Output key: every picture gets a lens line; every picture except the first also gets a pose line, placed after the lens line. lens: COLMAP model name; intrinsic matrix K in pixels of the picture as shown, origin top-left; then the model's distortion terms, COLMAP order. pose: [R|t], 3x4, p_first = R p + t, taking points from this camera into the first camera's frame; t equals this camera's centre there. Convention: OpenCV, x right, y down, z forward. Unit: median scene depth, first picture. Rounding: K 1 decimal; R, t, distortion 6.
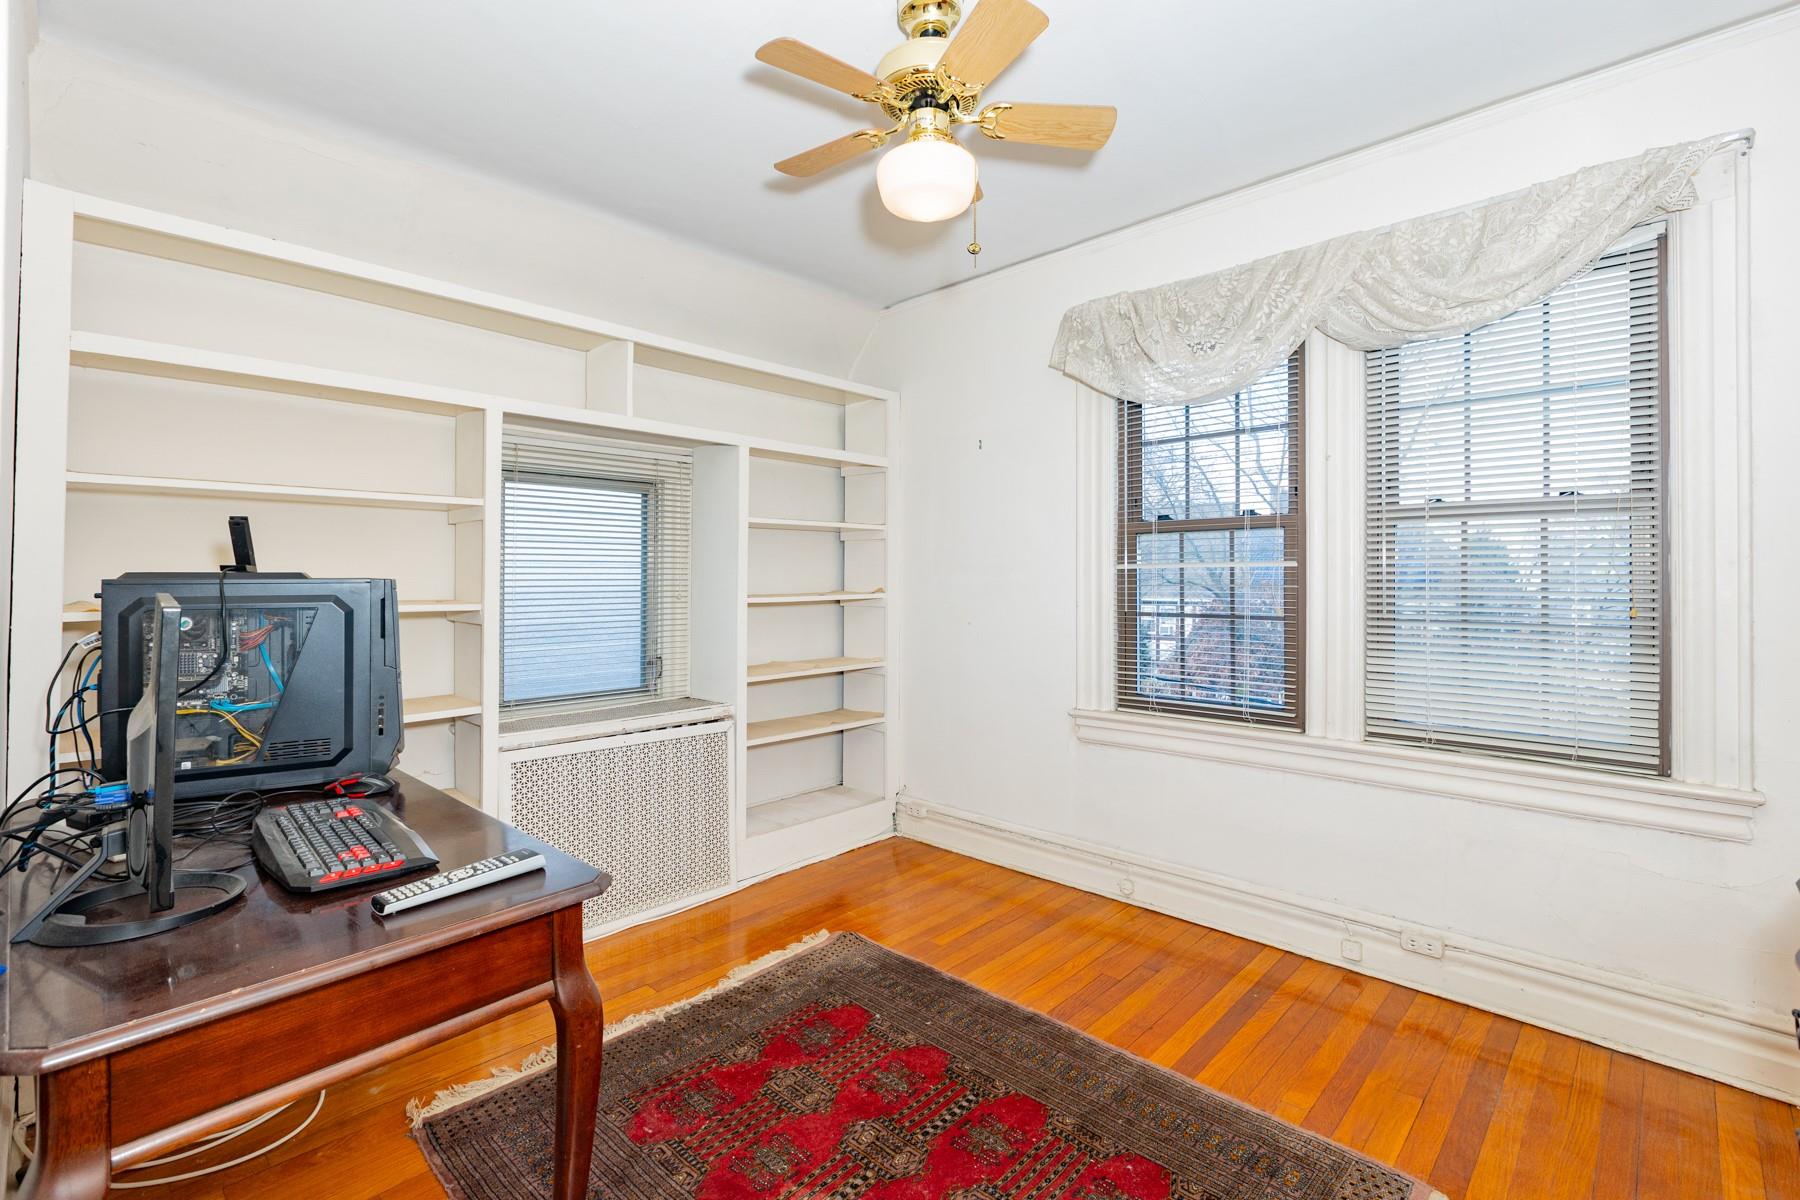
lens RADIAL K [[808.7, 0, 895.2], [0, 808.7, 590.8], [0, 0, 1]] dist [0.002418, 0.000433]
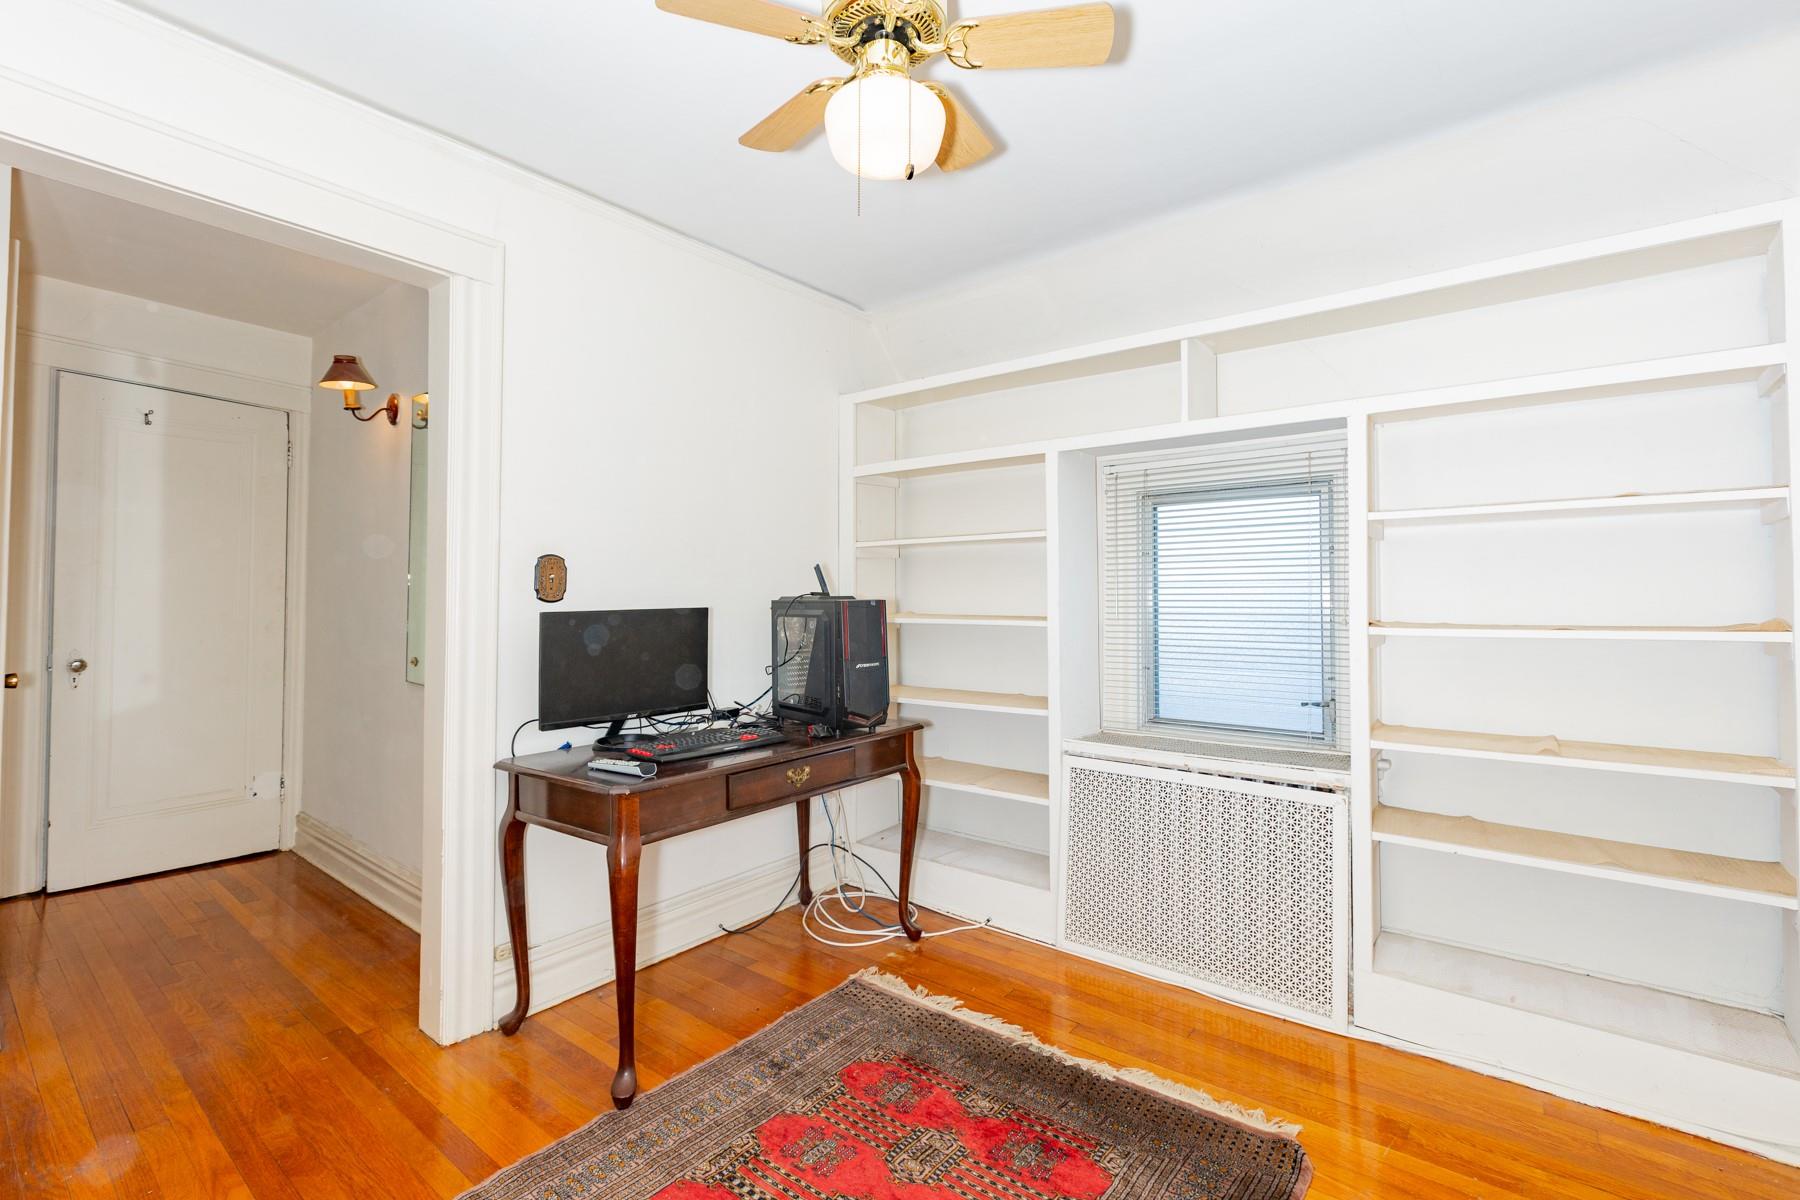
lens RADIAL K [[808.7, 0, 888.3], [0, 808.7, 594.1], [0, 0, 1]] dist [0.002418, 0.000433]
pose [[0.090297, -0.005215, -0.995901, 0.492130], [-0.015200, 0.999863, -0.006613, -0.009673], [0.995799, 0.015735, 0.090205, 0.530575]]
